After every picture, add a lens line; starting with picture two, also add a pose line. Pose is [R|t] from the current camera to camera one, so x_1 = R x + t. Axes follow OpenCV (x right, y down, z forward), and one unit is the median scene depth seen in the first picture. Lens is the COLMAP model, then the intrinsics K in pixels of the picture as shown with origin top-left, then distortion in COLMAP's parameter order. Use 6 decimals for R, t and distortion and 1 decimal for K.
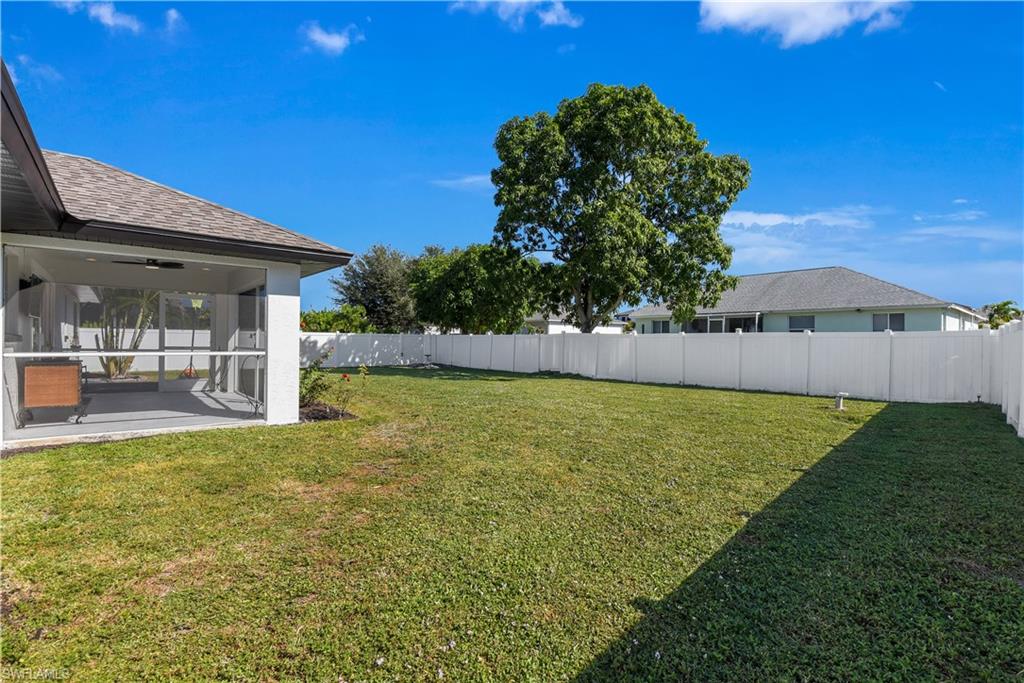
lens RADIAL K [[463.9, 0, 512.0], [0, 463.9, 341.5], [0, 0, 1]] dist [0.000448, 0.000036]
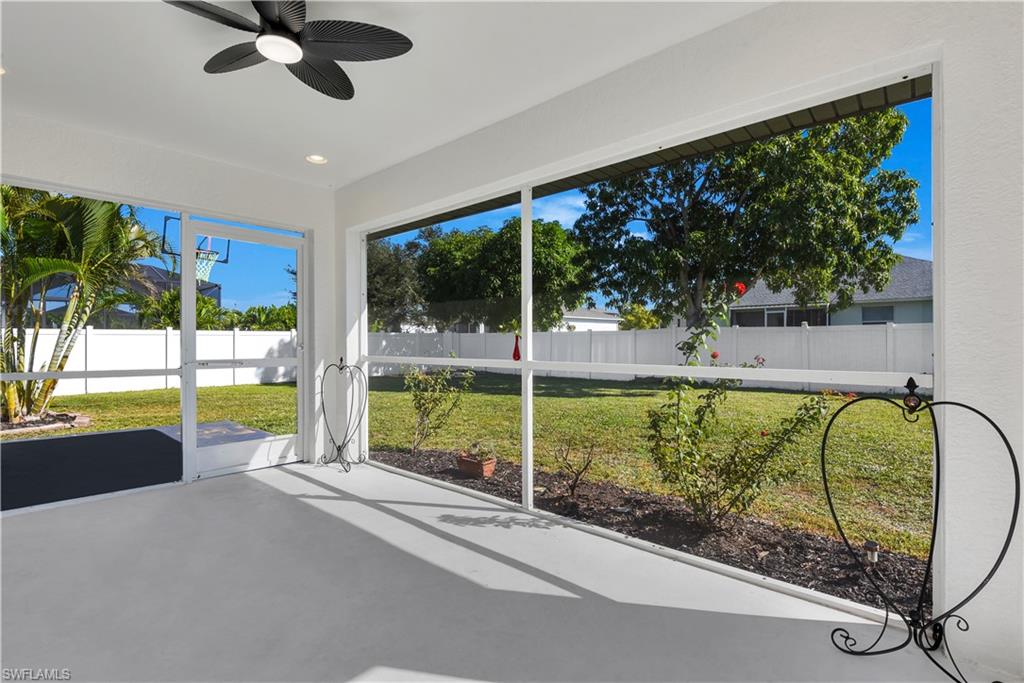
lens RADIAL K [[479.3, 0, 512.0], [0, 479.3, 341.5], [0, 0, 1]] dist [-0.001863, -0.000259]
pose [[0.995291, -0.013295, 0.096015, -0.183849], [0.013014, 0.999909, 0.003557, -0.001221], [-0.096054, -0.002290, 0.995373, 0.198931]]
